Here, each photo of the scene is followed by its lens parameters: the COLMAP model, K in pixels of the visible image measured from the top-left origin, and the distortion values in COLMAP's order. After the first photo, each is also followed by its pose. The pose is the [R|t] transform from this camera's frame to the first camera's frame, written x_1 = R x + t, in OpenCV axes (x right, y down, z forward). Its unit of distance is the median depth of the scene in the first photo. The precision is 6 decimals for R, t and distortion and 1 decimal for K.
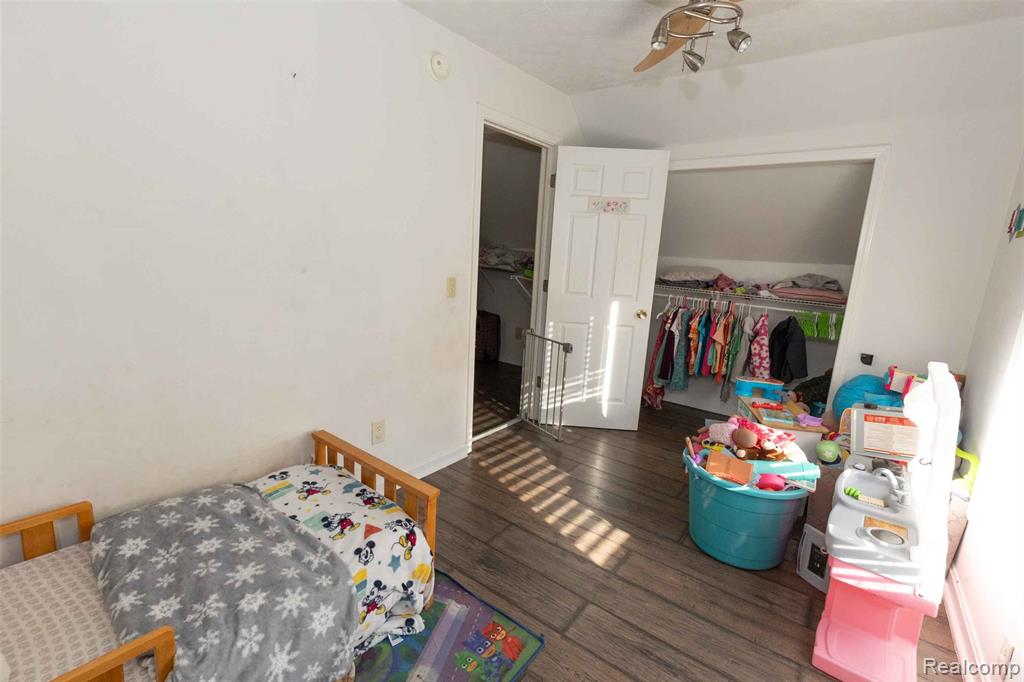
lens RADIAL K [[454.6, 0, 510.1], [0, 454.6, 342.6], [0, 0, 1]] dist [-0.001099, -0.000234]
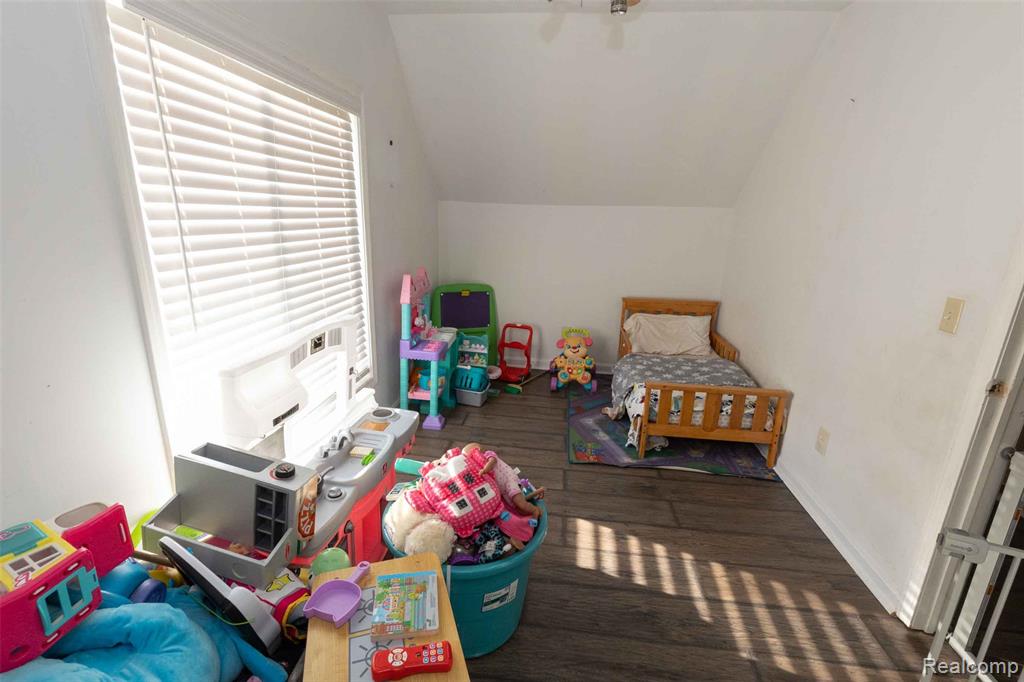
lens RADIAL K [[454.6, 0, 510.6], [0, 454.6, 339.4], [0, 0, 1]] dist [-0.001099, -0.000234]
pose [[-0.854769, 0.061086, -0.515401, 0.664948], [-0.178151, 0.898182, 0.401909, -0.231052], [0.487475, 0.435359, -0.756856, 1.192840]]
